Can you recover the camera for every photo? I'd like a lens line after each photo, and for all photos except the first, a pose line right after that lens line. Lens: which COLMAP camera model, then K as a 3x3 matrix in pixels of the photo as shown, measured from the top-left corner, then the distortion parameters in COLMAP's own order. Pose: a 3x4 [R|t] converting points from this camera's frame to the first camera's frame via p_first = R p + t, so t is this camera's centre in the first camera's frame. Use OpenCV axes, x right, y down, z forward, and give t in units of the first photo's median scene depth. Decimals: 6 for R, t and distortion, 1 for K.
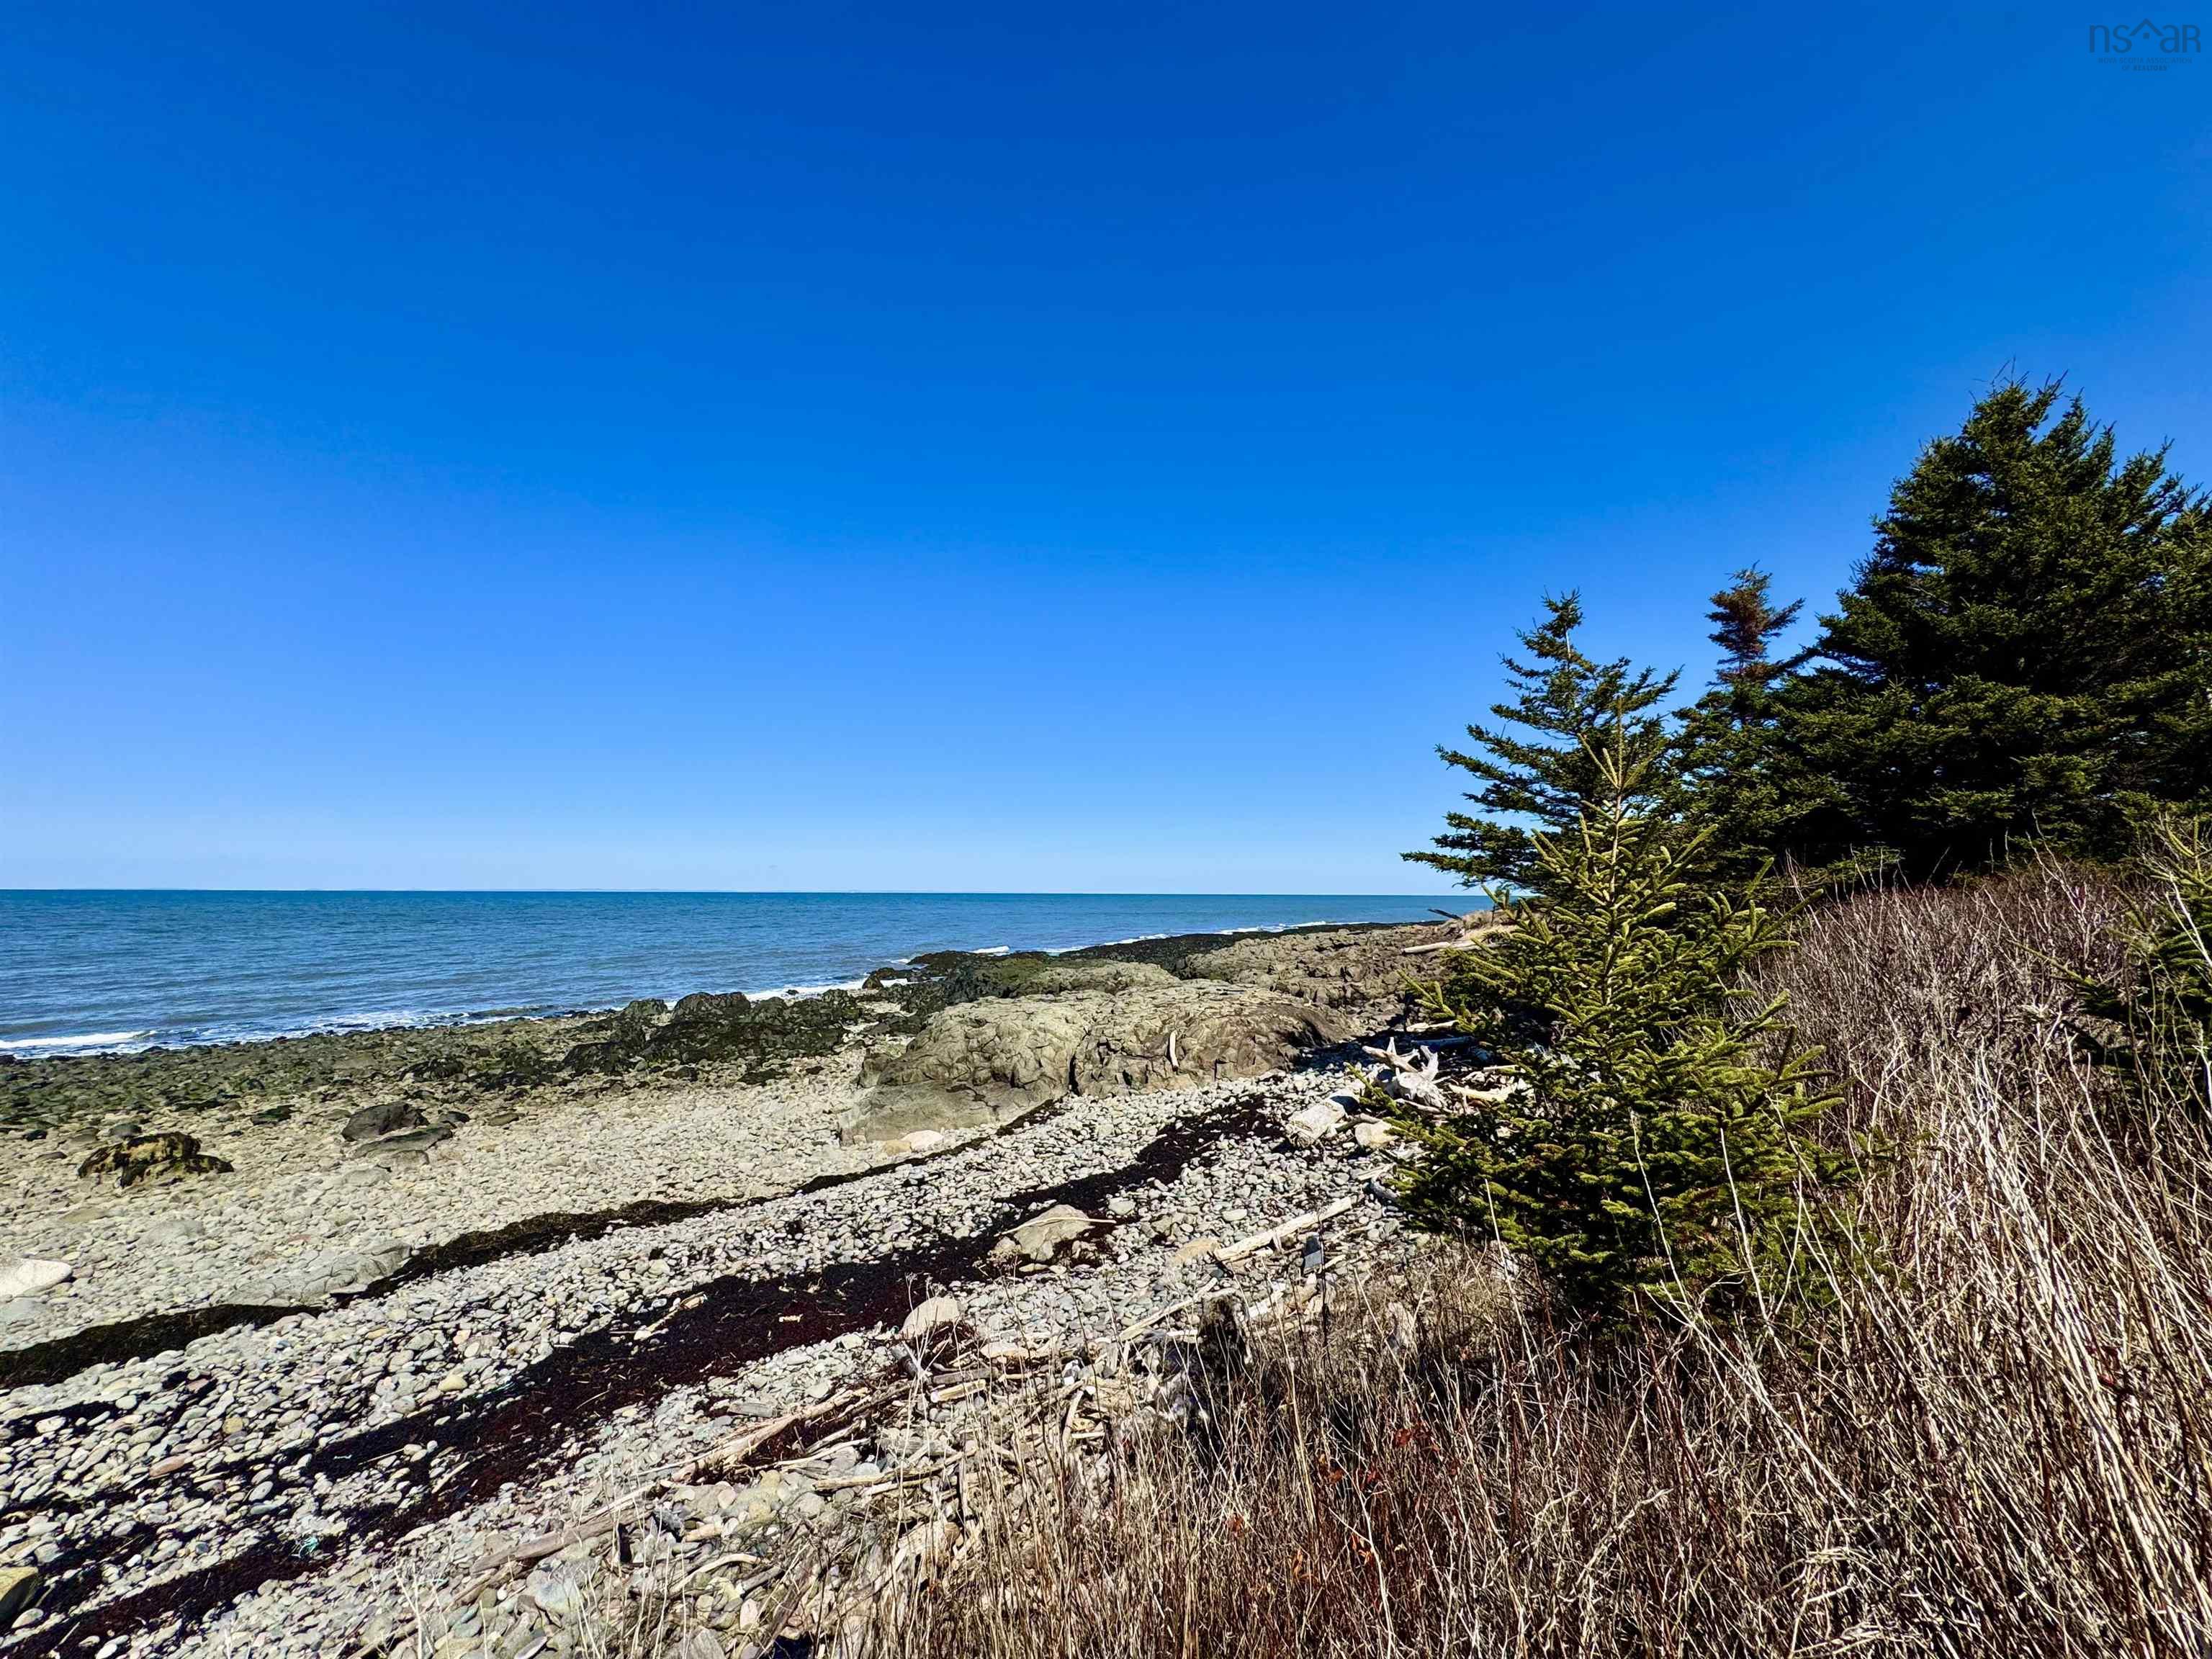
lens RADIAL K [[881.6, 0, 1098.5], [0, 881.6, 828.3], [0, 0, 1]] dist [-0.010407, 0.000811]
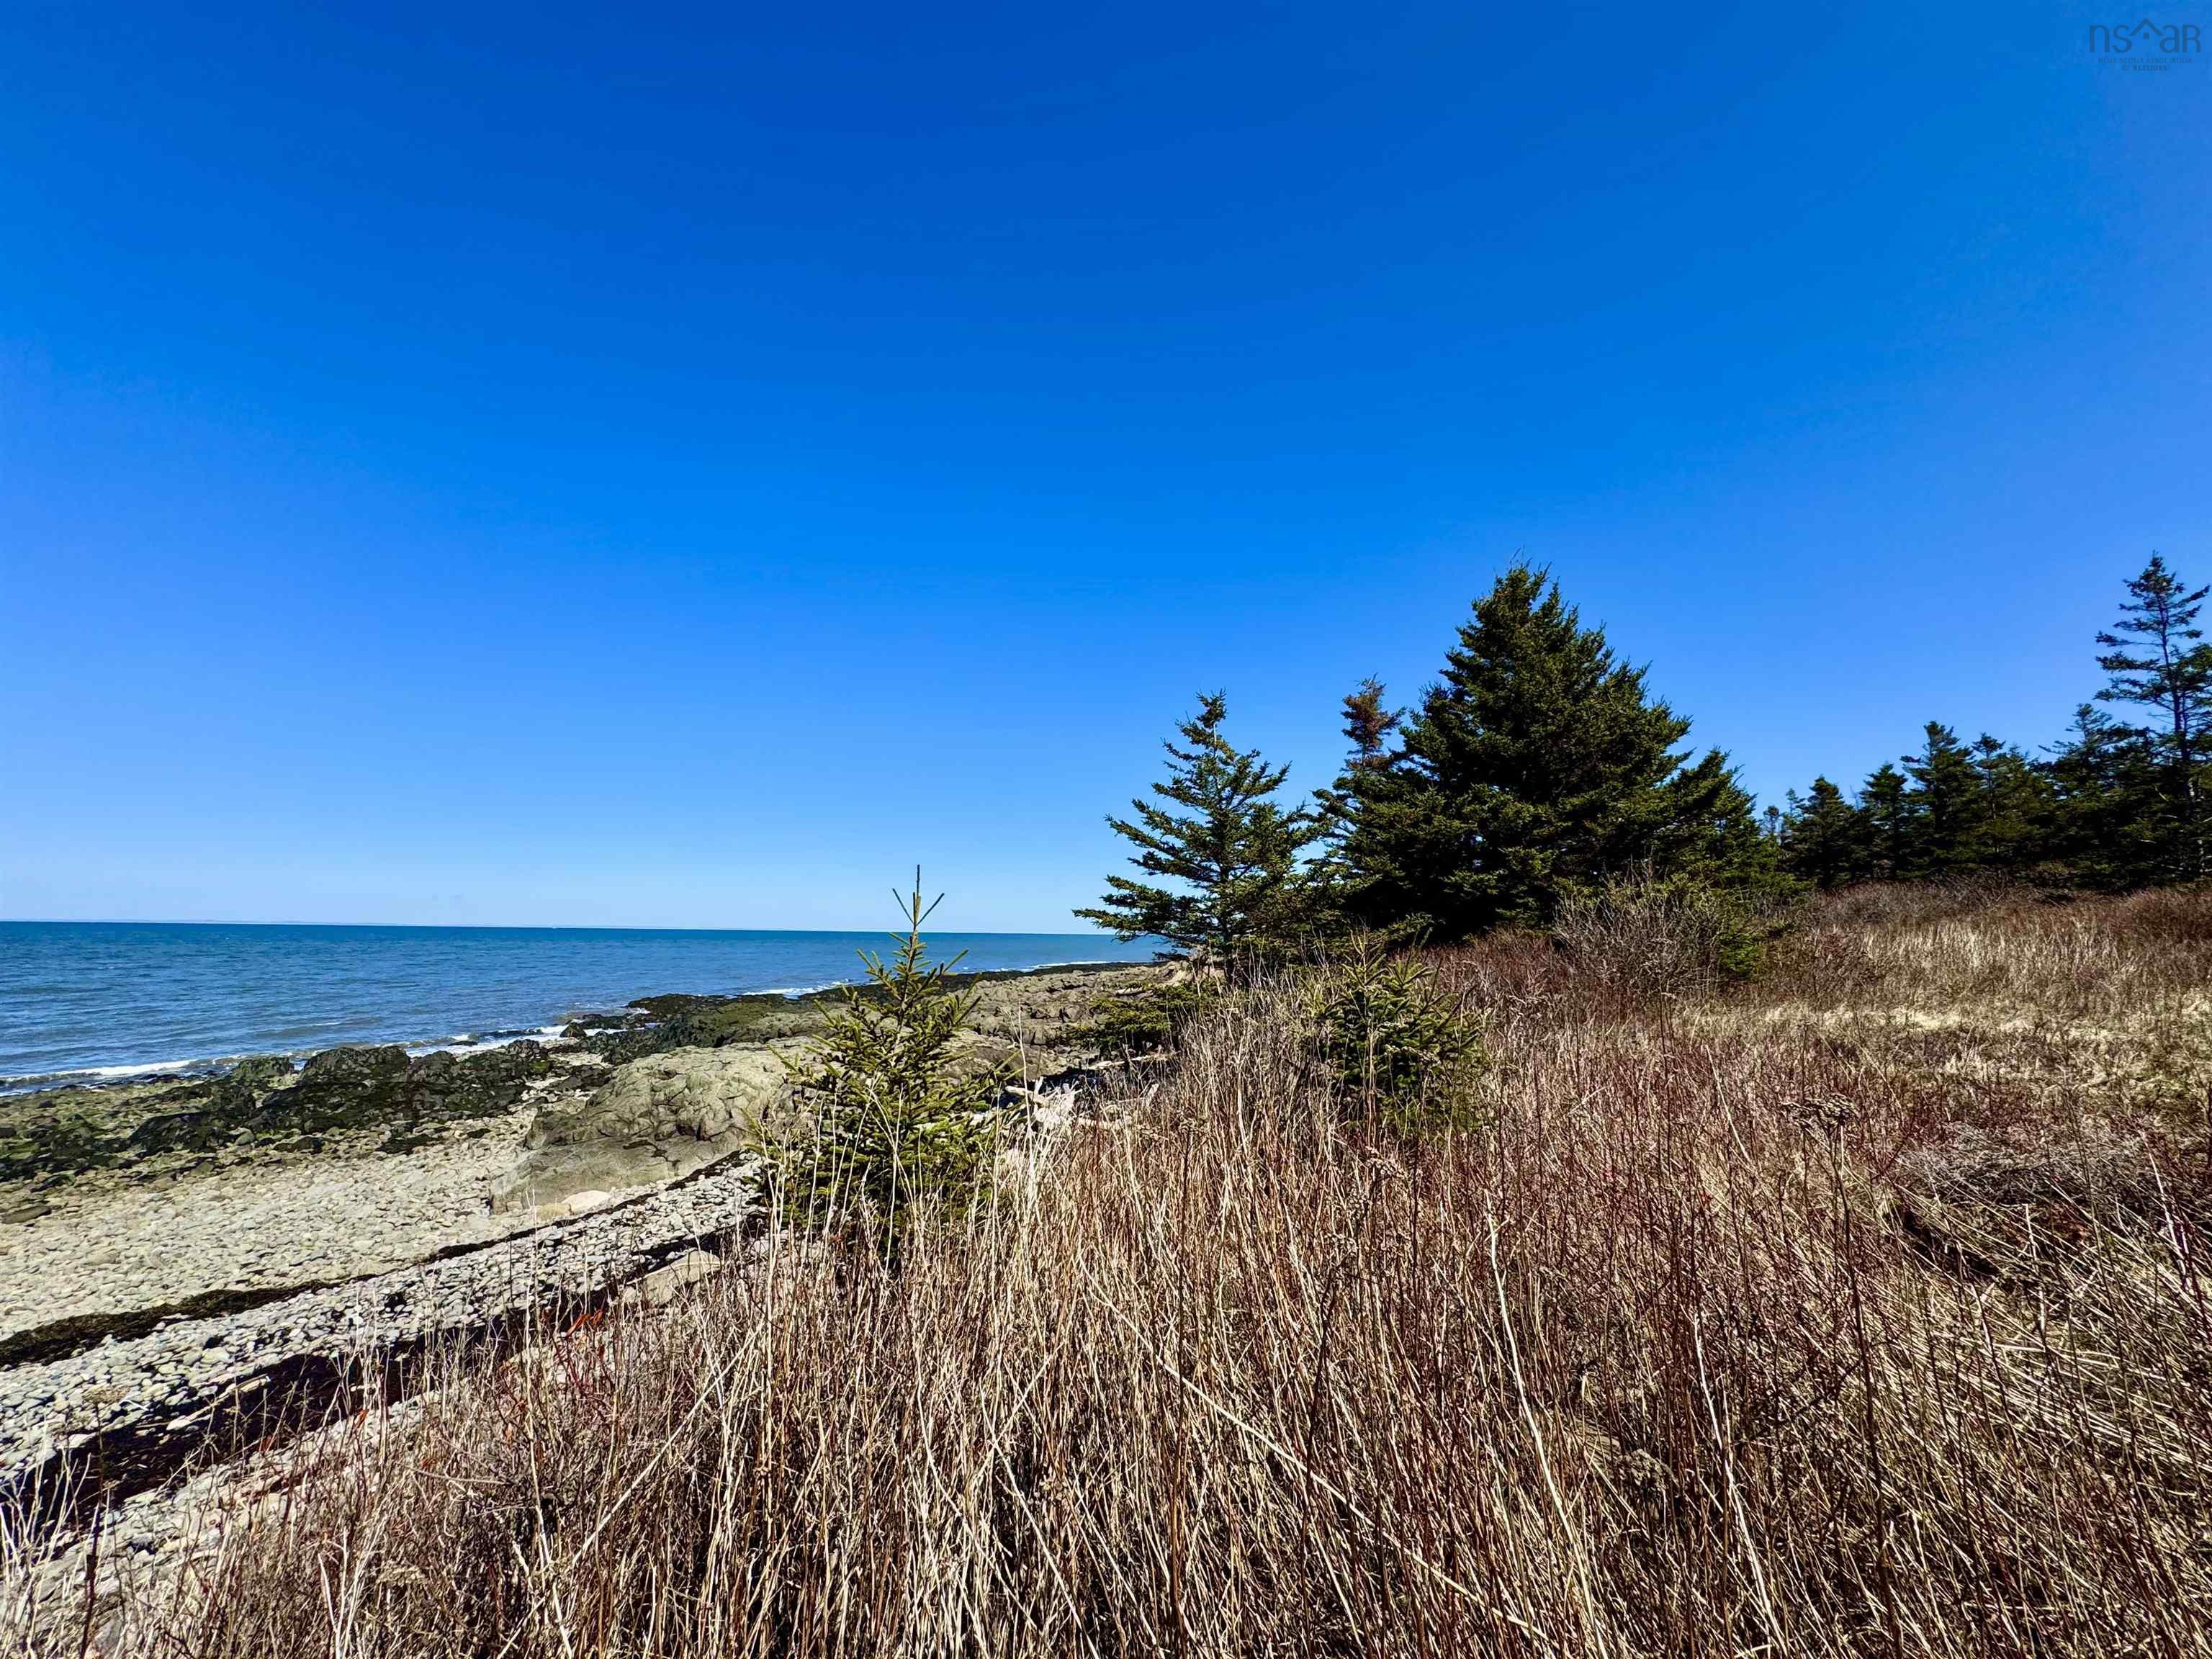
lens RADIAL K [[881.6, 0, 1108.9], [0, 881.6, 834.8], [0, 0, 1]] dist [-0.010407, 0.000811]
pose [[0.960462, 0.038177, 0.275781, 0.075427], [-0.028135, 0.998792, -0.040278, -0.023075], [-0.276986, 0.030927, 0.960376, -0.093397]]
